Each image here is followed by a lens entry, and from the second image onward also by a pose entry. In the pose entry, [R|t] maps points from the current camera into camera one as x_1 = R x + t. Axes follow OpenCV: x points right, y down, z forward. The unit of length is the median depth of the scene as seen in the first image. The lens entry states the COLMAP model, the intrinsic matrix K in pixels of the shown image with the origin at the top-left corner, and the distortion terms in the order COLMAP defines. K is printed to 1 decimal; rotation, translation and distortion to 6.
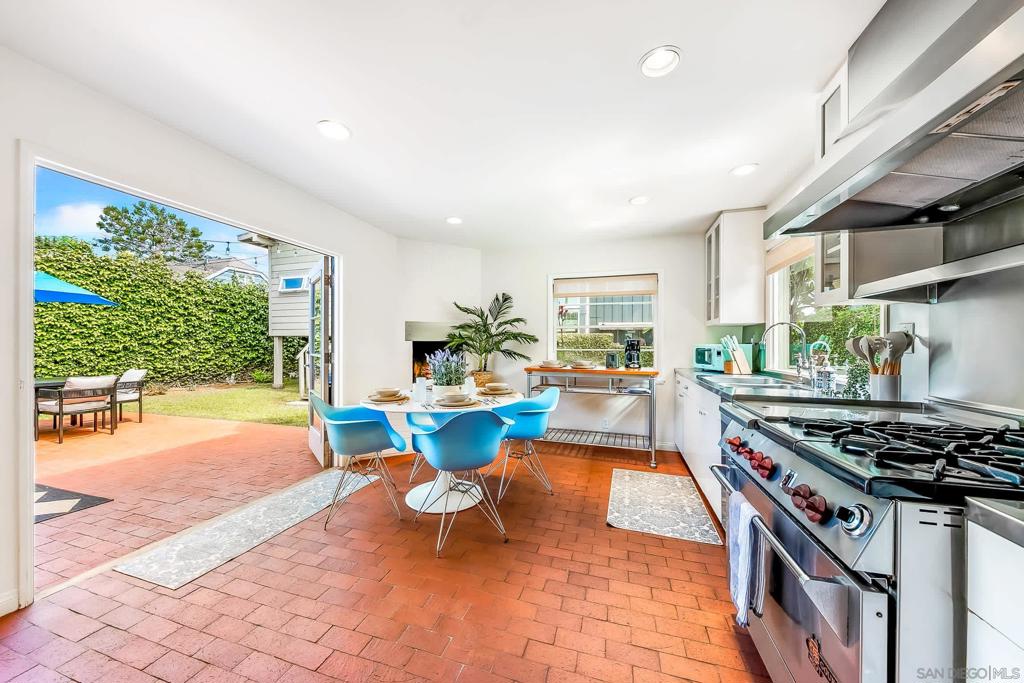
lens RADIAL K [[359.1, 0, 510.6], [0, 359.1, 348.3], [0, 0, 1]] dist [0.012034, -0.005092]
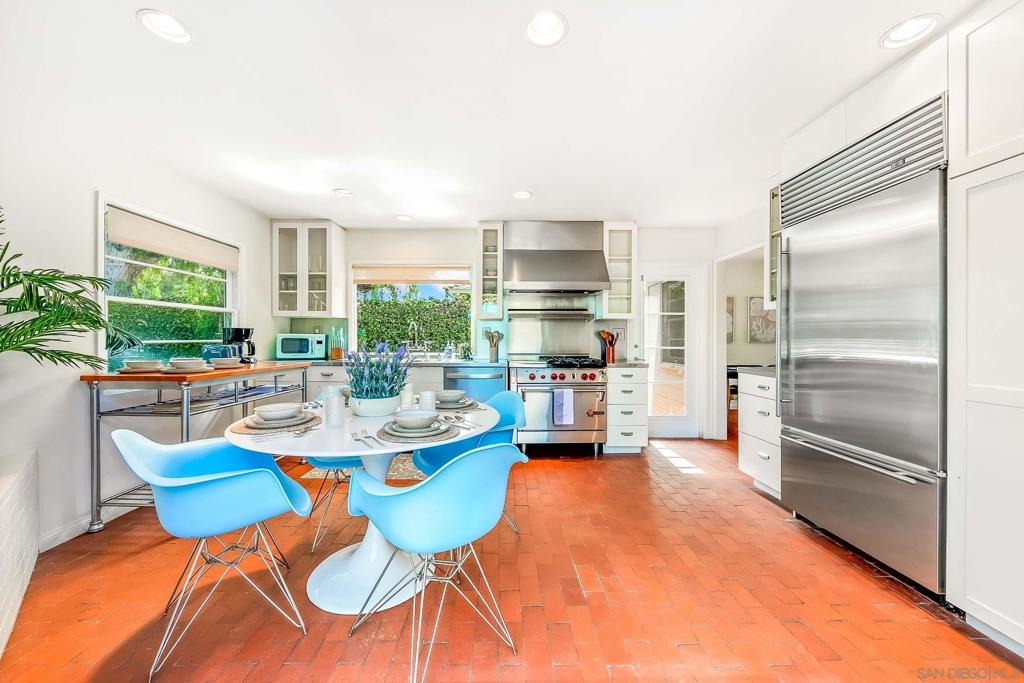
lens RADIAL K [[385.6, 0, 512.0], [0, 385.6, 341.5], [0, 0, 1]] dist [0.002950, -0.000047]
pose [[-0.319421, -0.013685, 0.947514, -0.588902], [0.003182, 0.999875, 0.015514, -0.004415], [-0.947608, 0.007970, -0.319337, 0.635569]]
